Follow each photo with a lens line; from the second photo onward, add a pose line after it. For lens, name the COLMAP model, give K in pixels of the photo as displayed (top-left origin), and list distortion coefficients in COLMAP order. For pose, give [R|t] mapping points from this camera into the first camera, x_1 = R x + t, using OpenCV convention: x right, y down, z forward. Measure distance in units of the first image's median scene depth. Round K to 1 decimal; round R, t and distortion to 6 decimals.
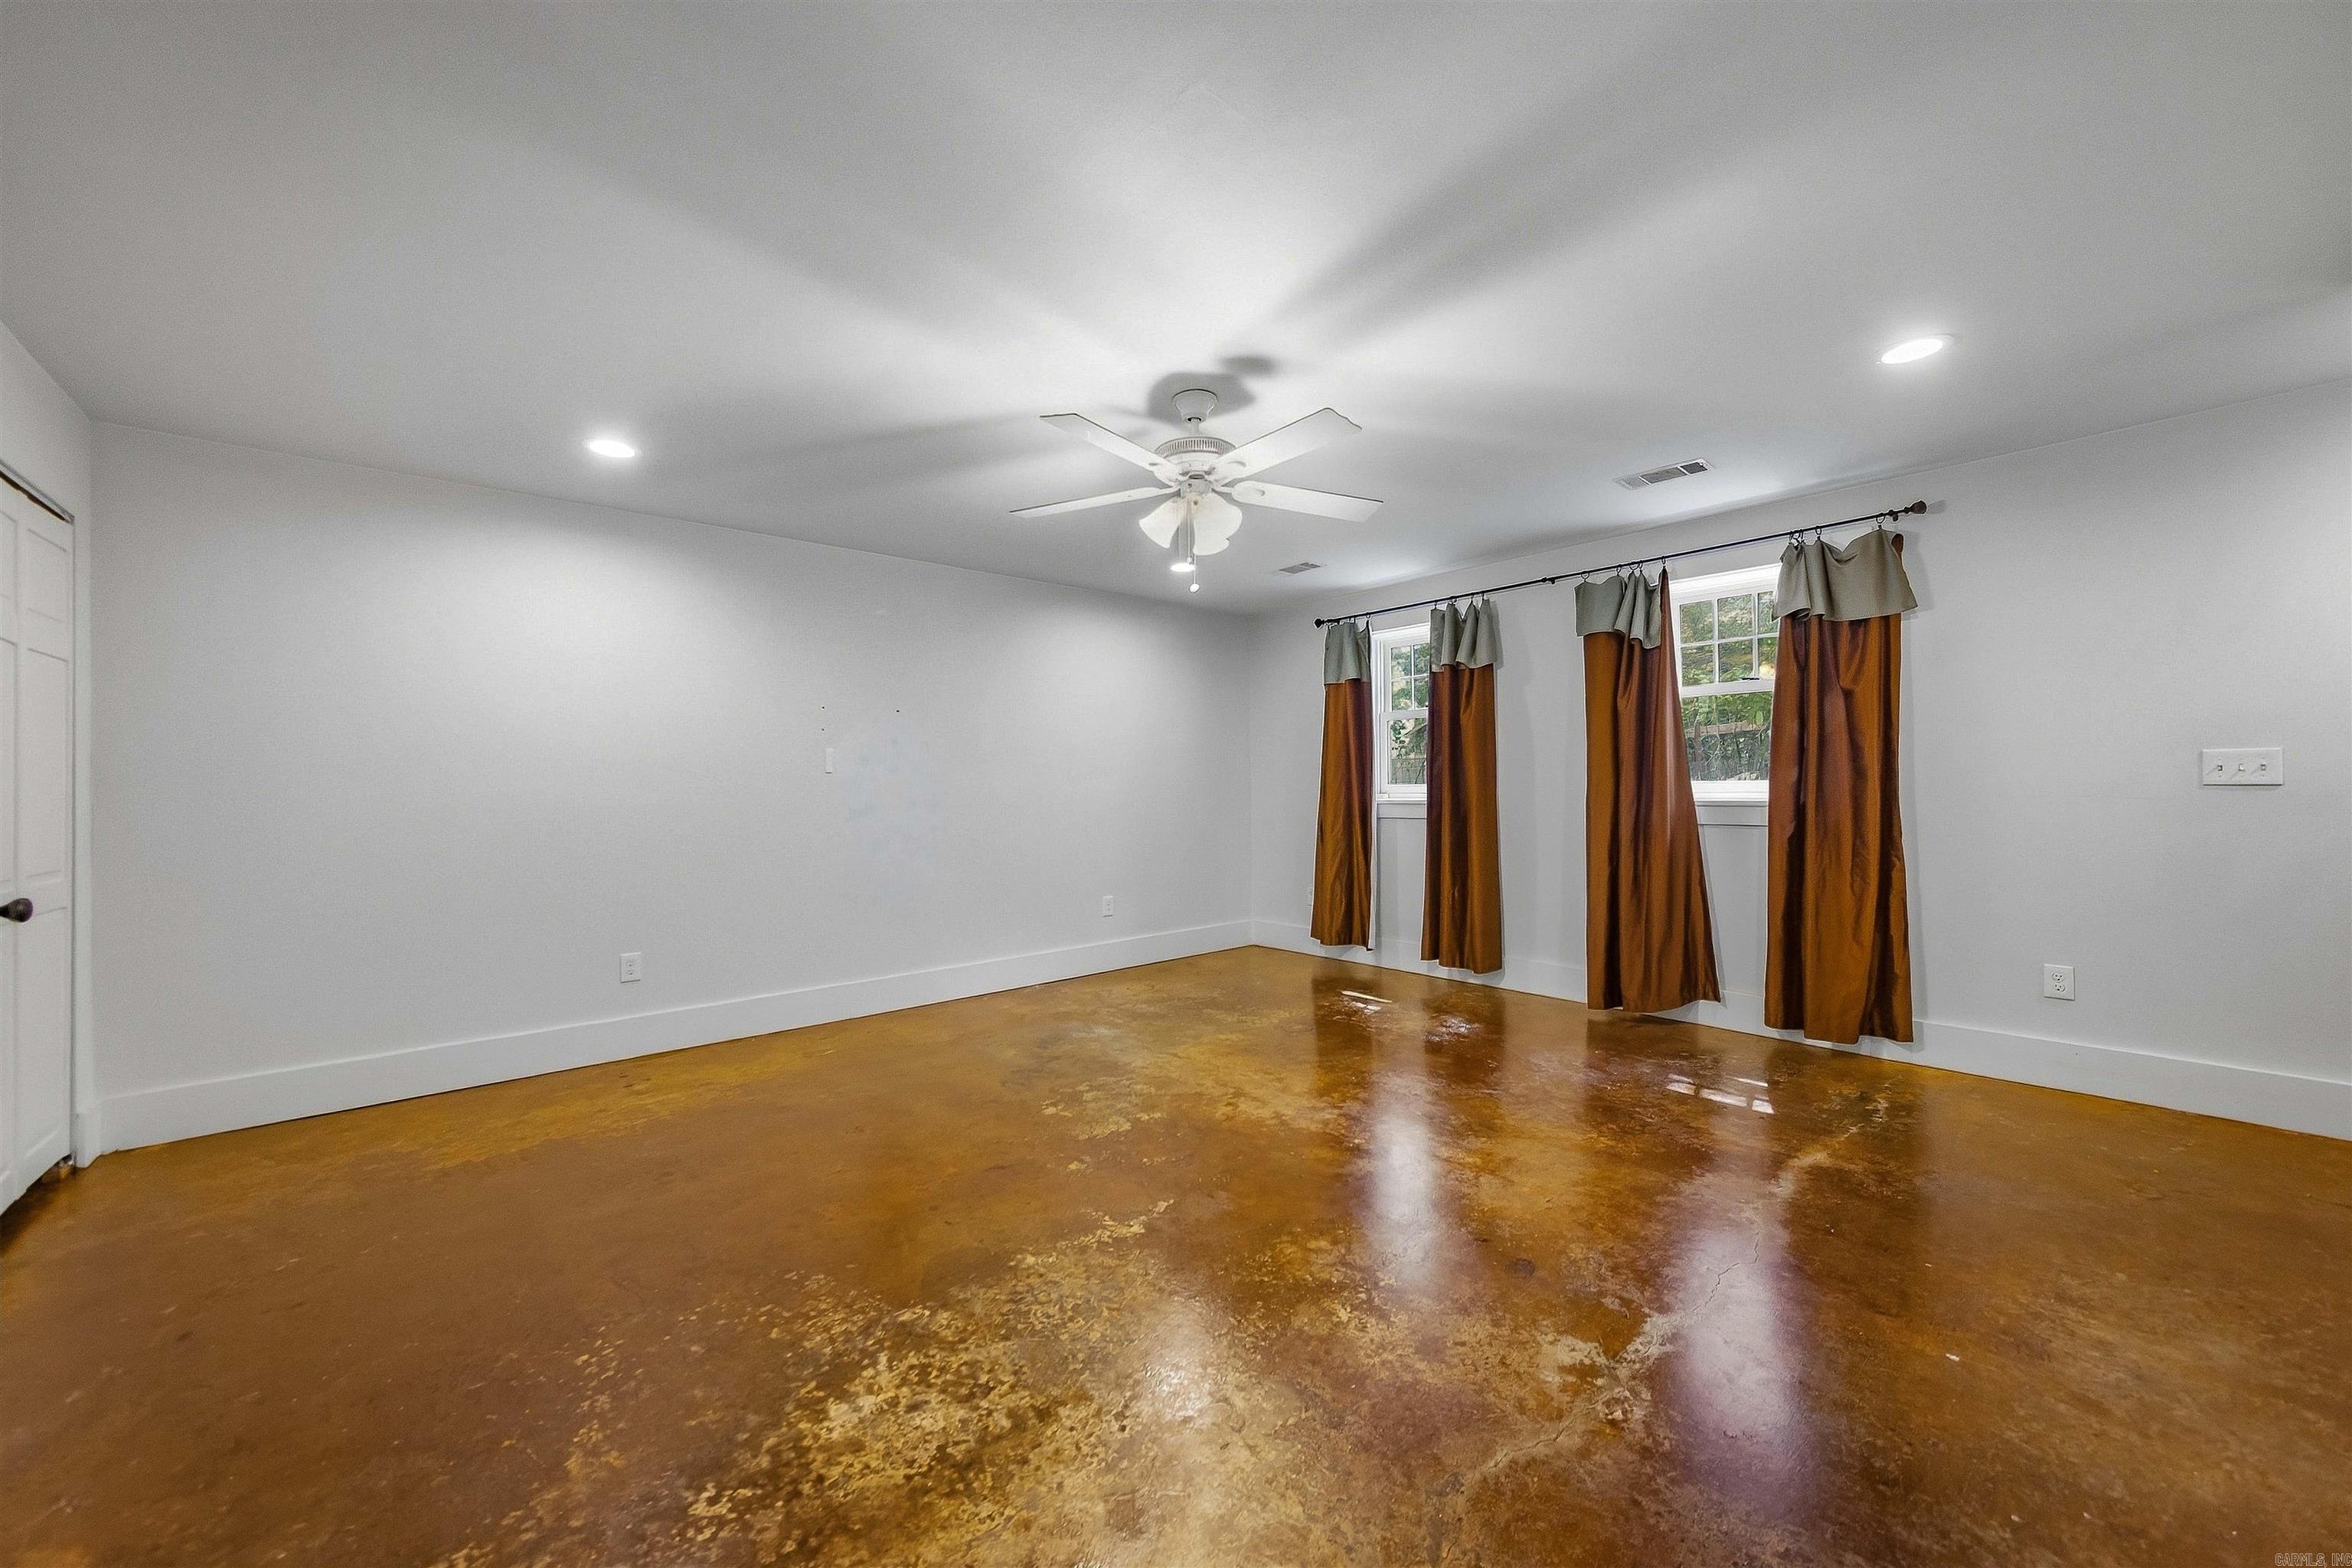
lens RADIAL K [[879.9, 0, 1176.0], [0, 879.9, 784.0], [0, 0, 1]] dist [-0.003939, -0.000259]
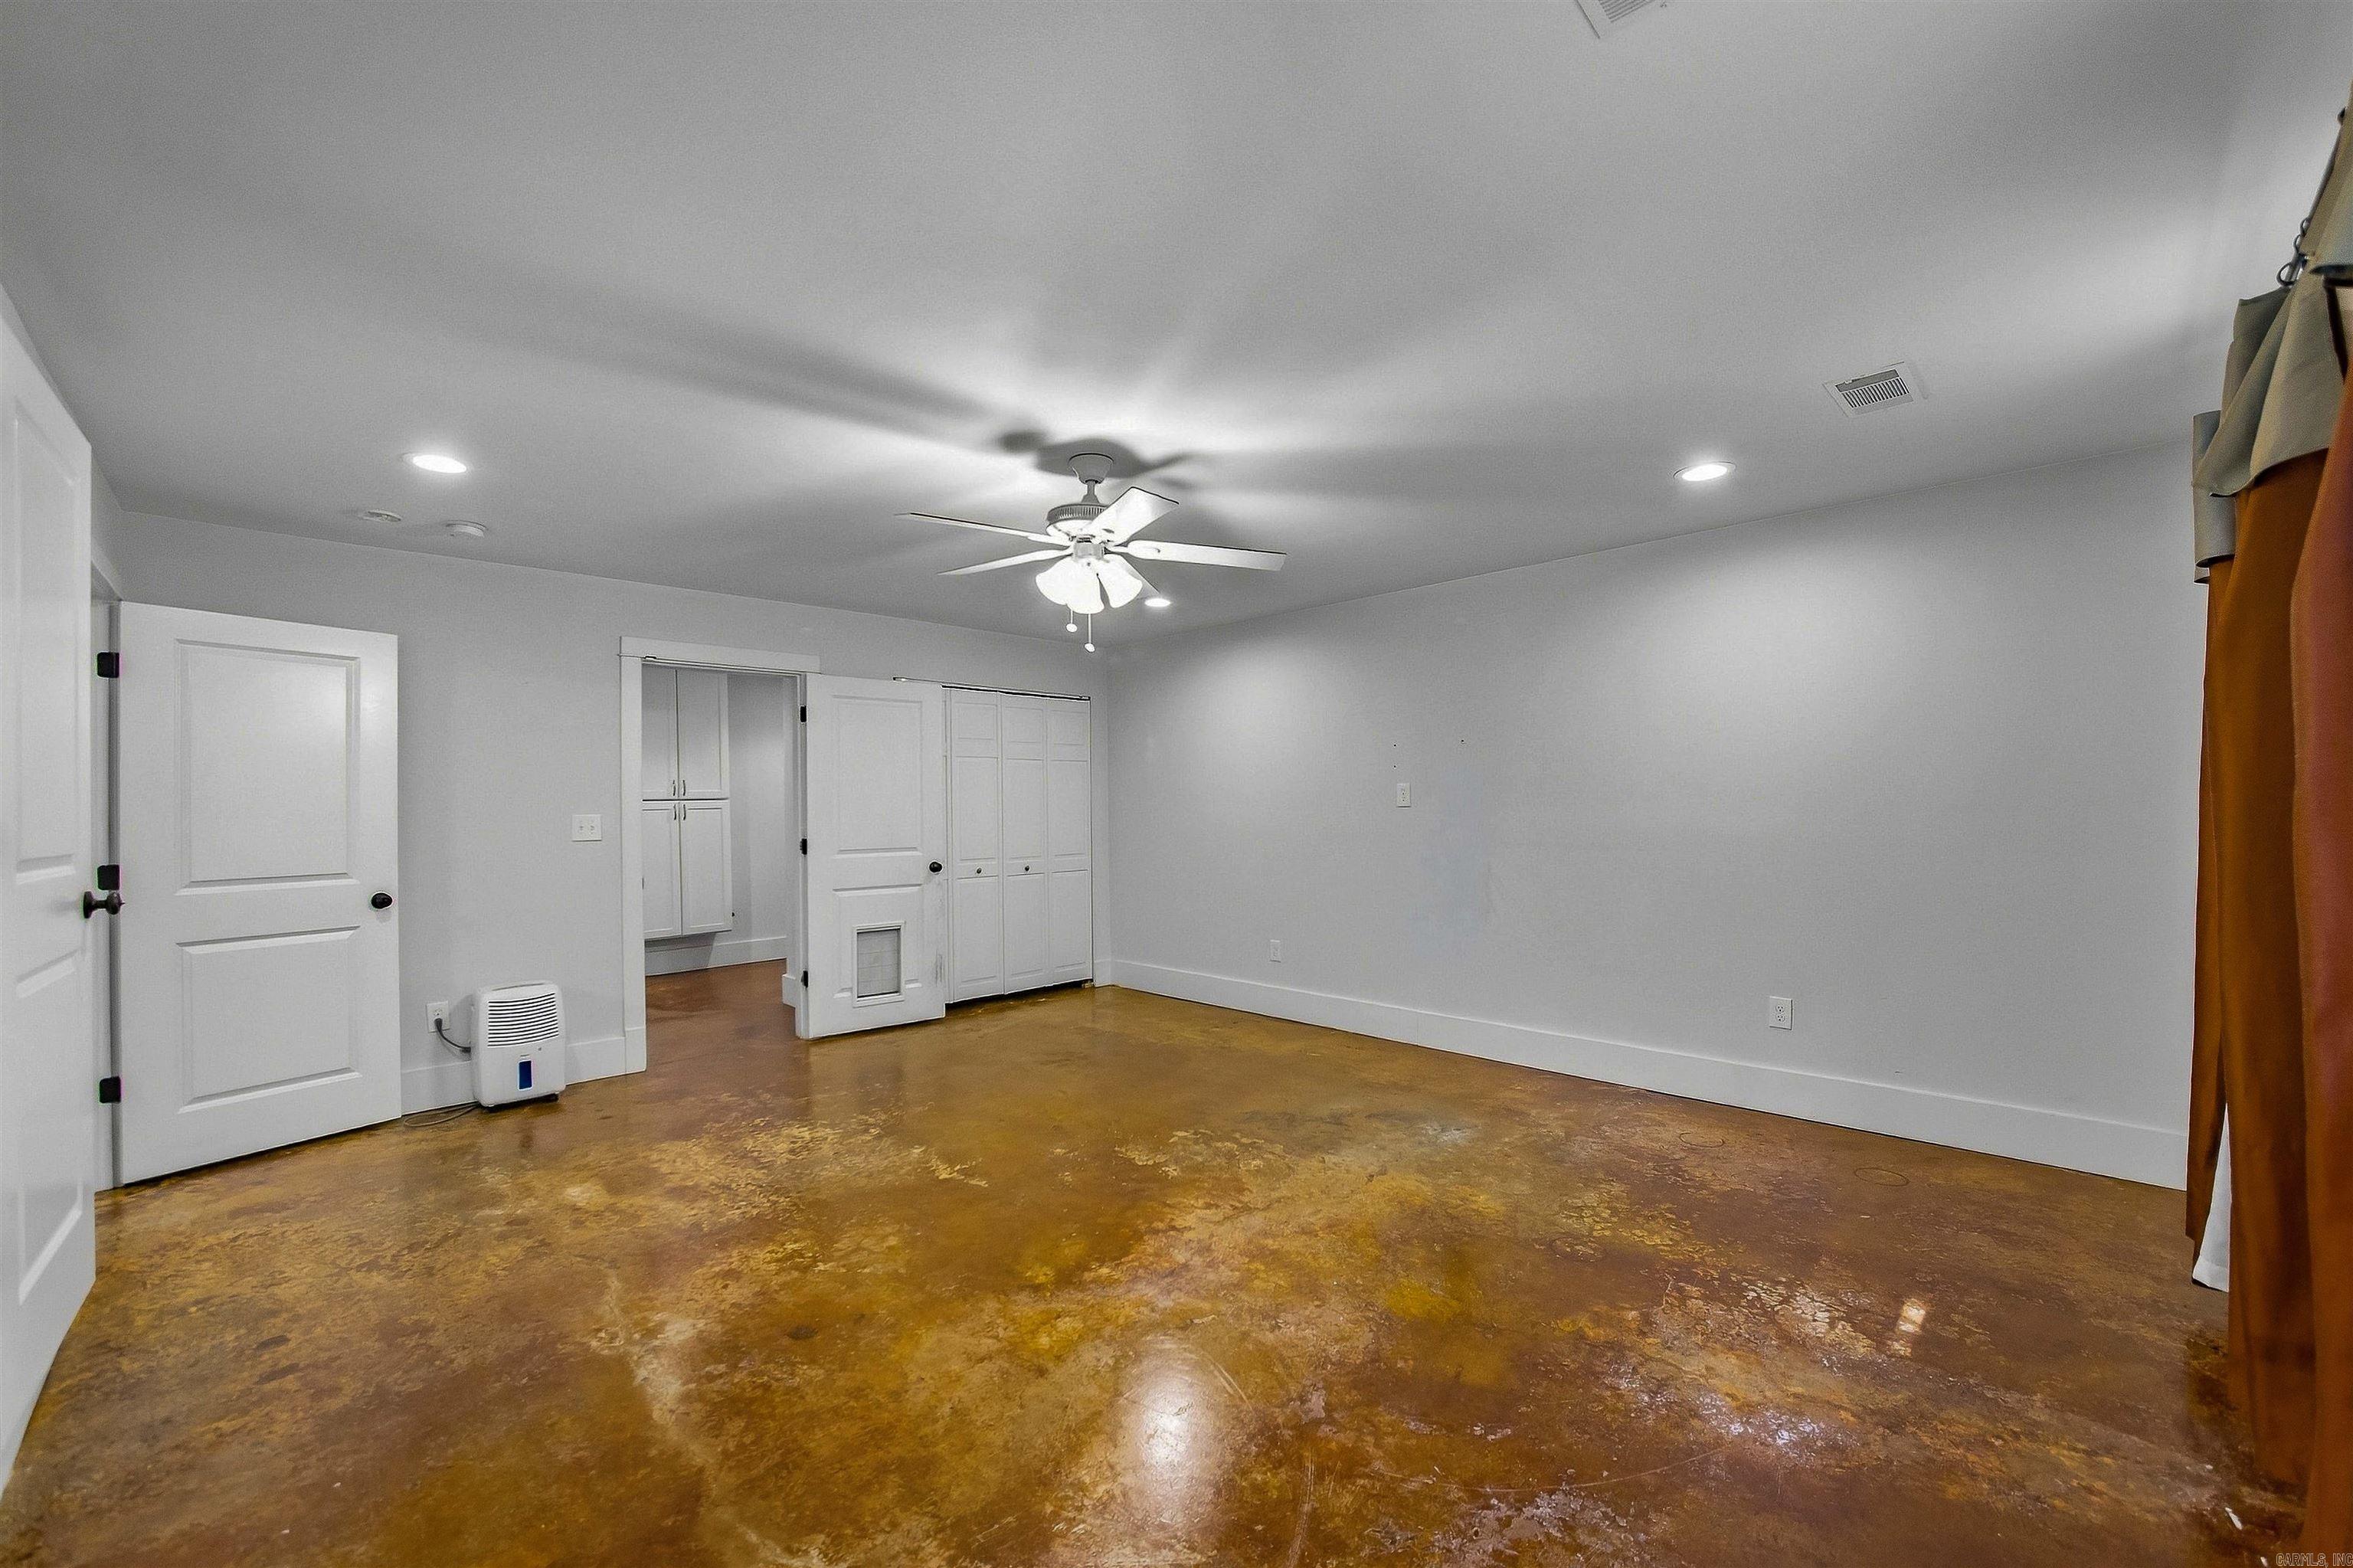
lens RADIAL K [[959.5, 0, 1176.5], [0, 959.5, 784.0], [0, 0, 1]] dist [-0.020531, 0.000251]
pose [[0.042563, -0.007961, -0.999062, 1.004745], [0.017019, 0.999829, -0.007242, -0.048035], [0.998949, -0.016695, 0.042691, 0.923223]]
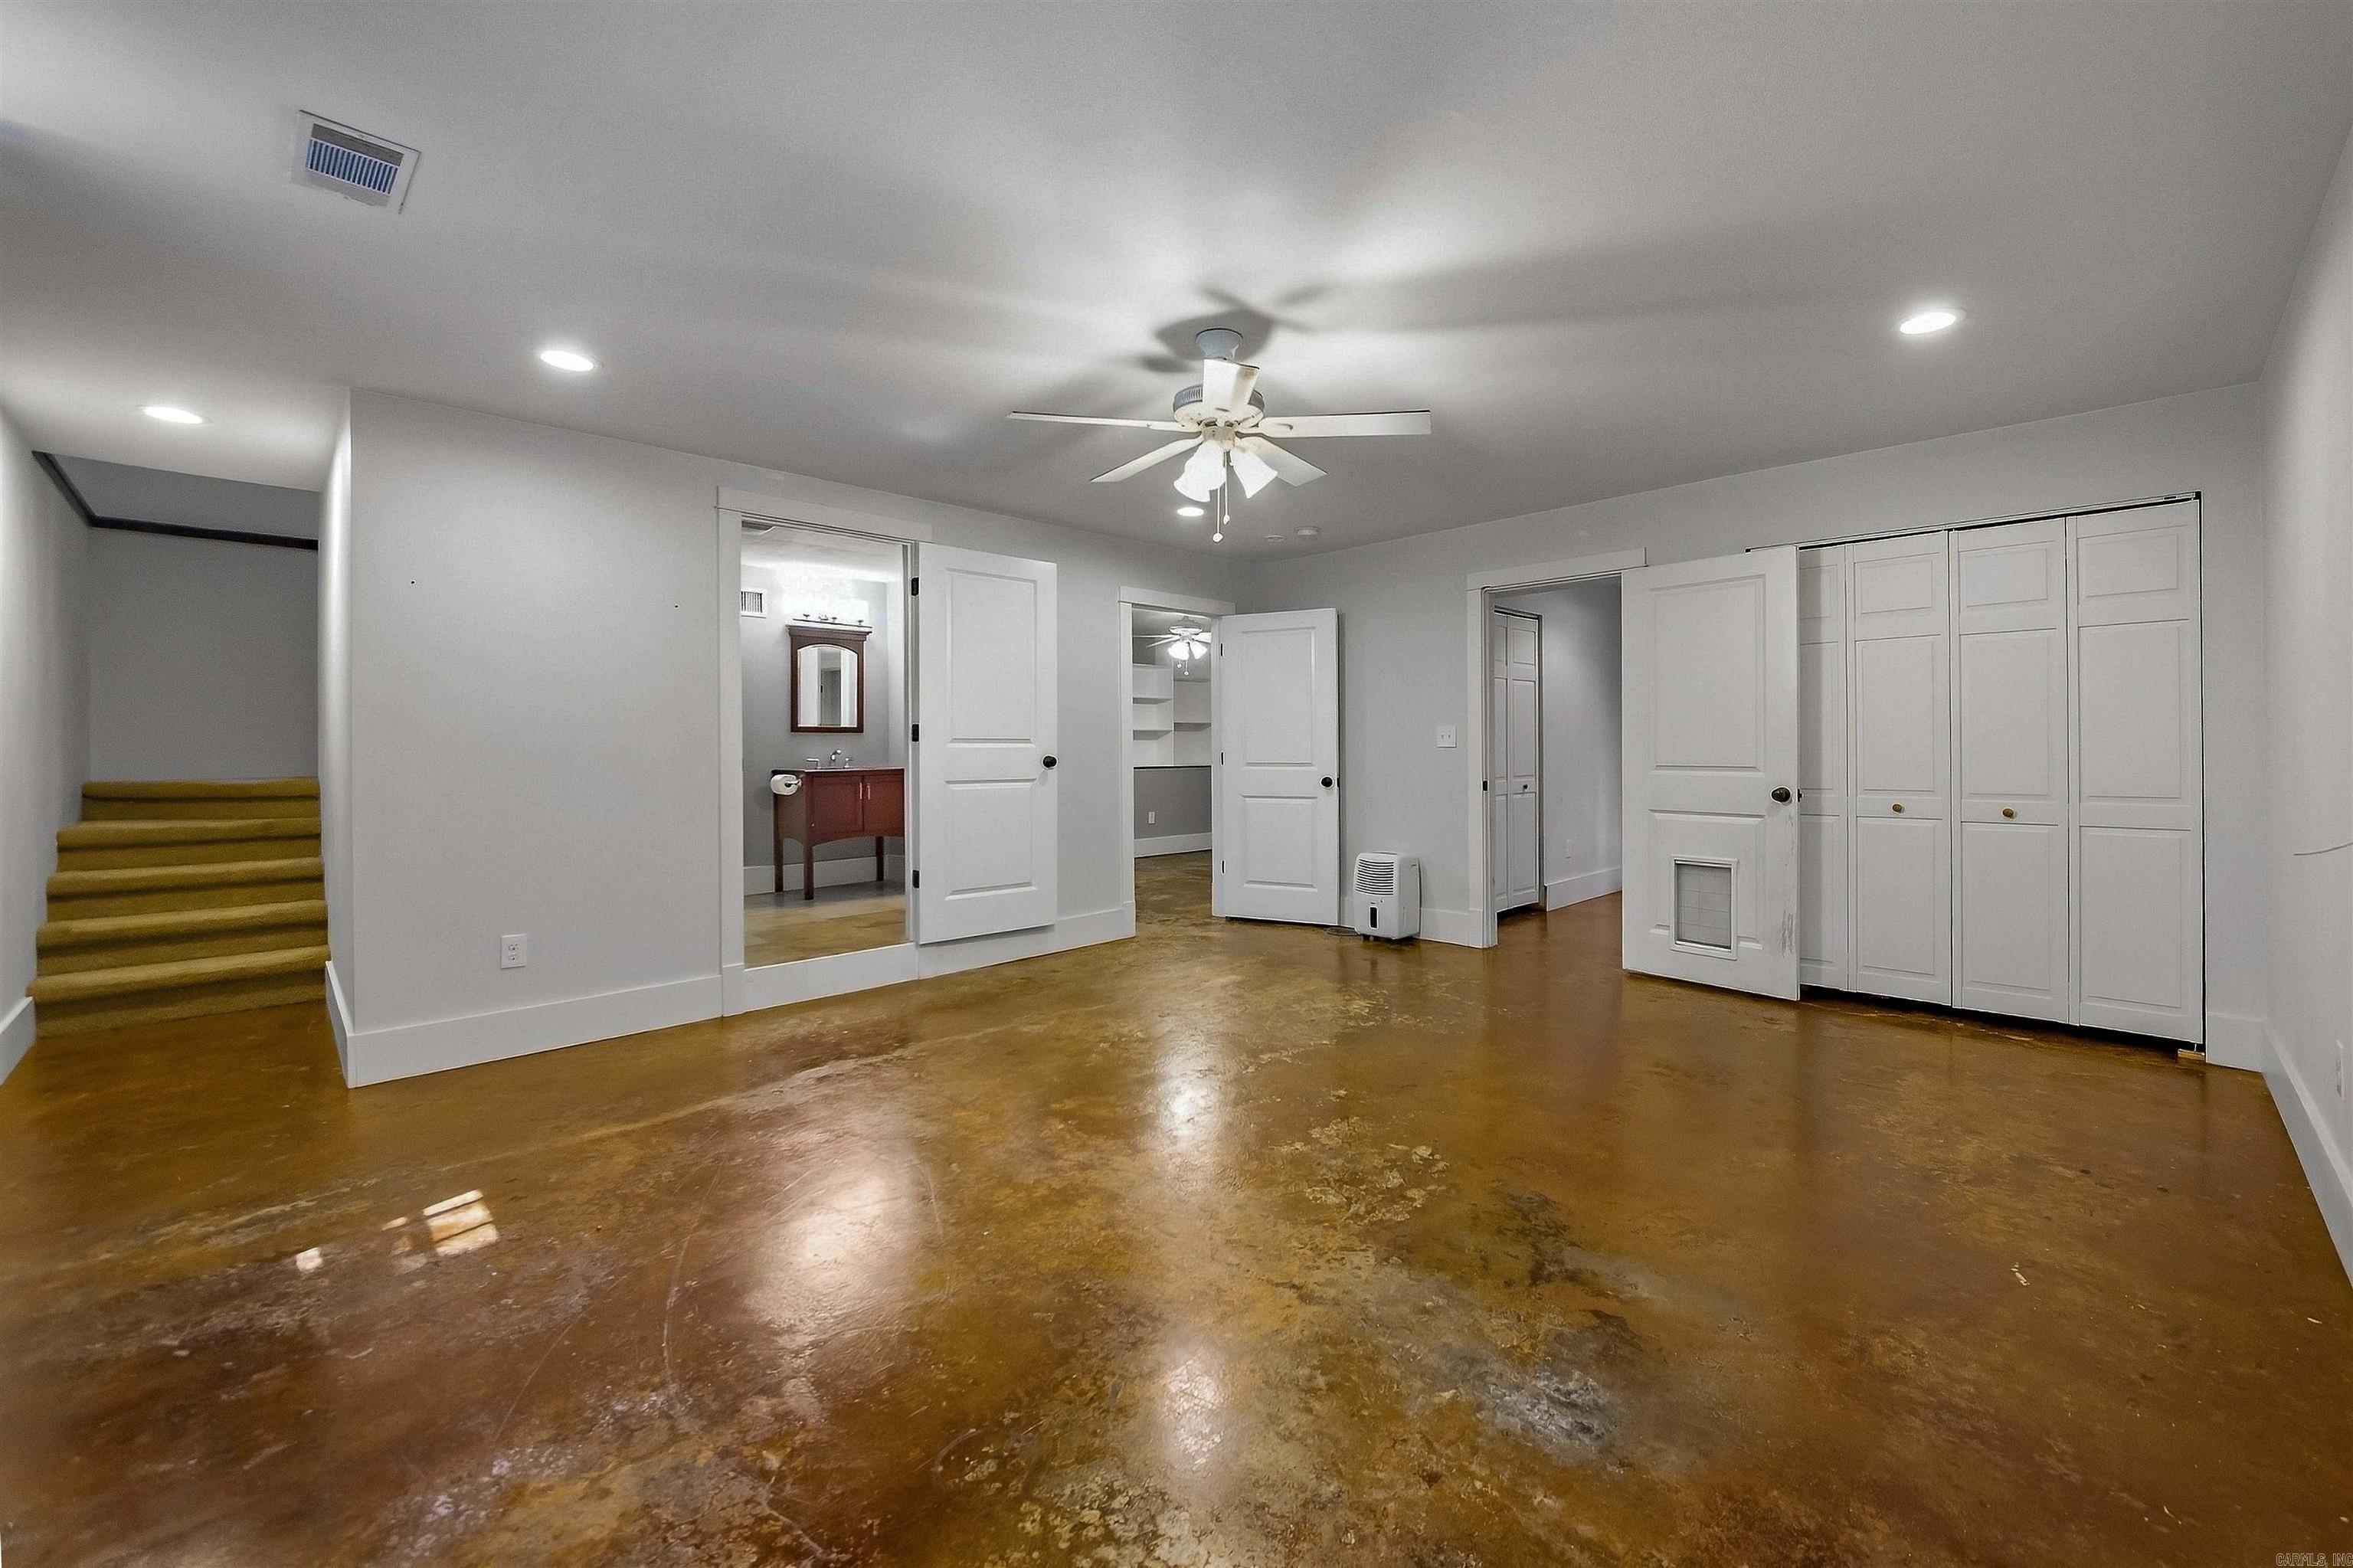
lens RADIAL K [[928.4, 0, 1190.1], [0, 928.4, 743.8], [0, 0, 1]] dist [-0.016643, 0.006794]
pose [[-0.999083, 0.018194, -0.038766, 0.088207], [0.018541, 0.999791, -0.008601, 0.009806], [0.038601, -0.009311, -0.999211, 1.770813]]
